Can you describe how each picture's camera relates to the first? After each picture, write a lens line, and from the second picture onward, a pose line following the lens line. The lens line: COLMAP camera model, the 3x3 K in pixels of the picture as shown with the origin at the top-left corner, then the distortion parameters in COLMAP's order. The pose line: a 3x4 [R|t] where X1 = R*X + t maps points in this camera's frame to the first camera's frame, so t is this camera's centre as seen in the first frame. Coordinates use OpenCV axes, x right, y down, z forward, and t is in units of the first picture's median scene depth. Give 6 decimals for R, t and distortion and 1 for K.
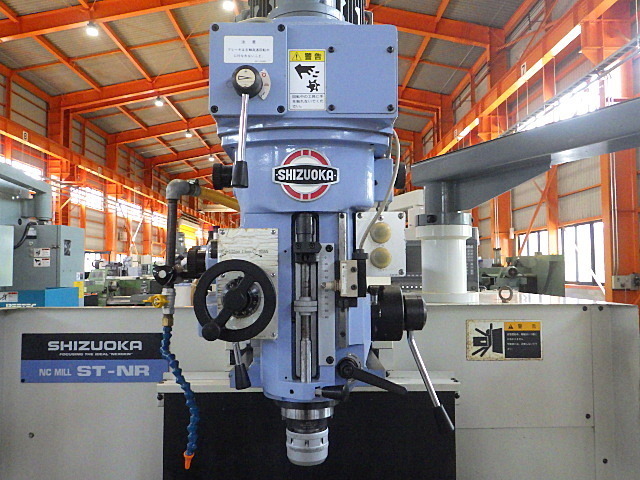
lens RADIAL K [[523.7, 0, 316.6], [0, 523.7, 238.6], [0, 0, 1]] dist [-0.005777, 0.004830]
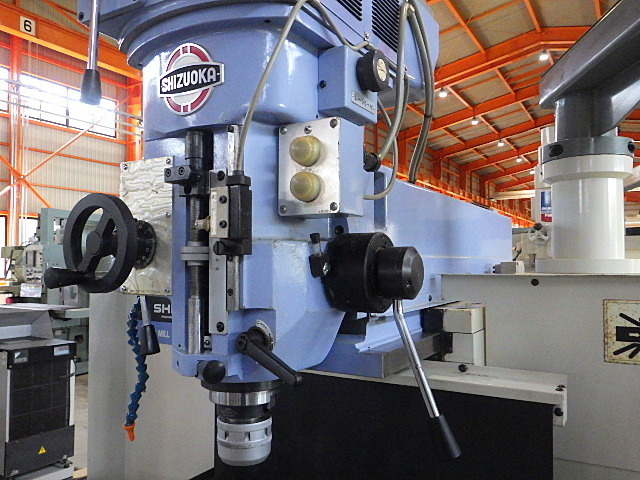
lens RADIAL K [[523.7, 0, 316.2], [0, 523.7, 238.8], [0, 0, 1]] dist [-0.005777, 0.004830]
pose [[0.858100, -0.018599, -0.513145, 0.441819], [0.028980, 0.999505, 0.012233, 0.087557], [0.512664, -0.025369, 0.858214, 0.373578]]
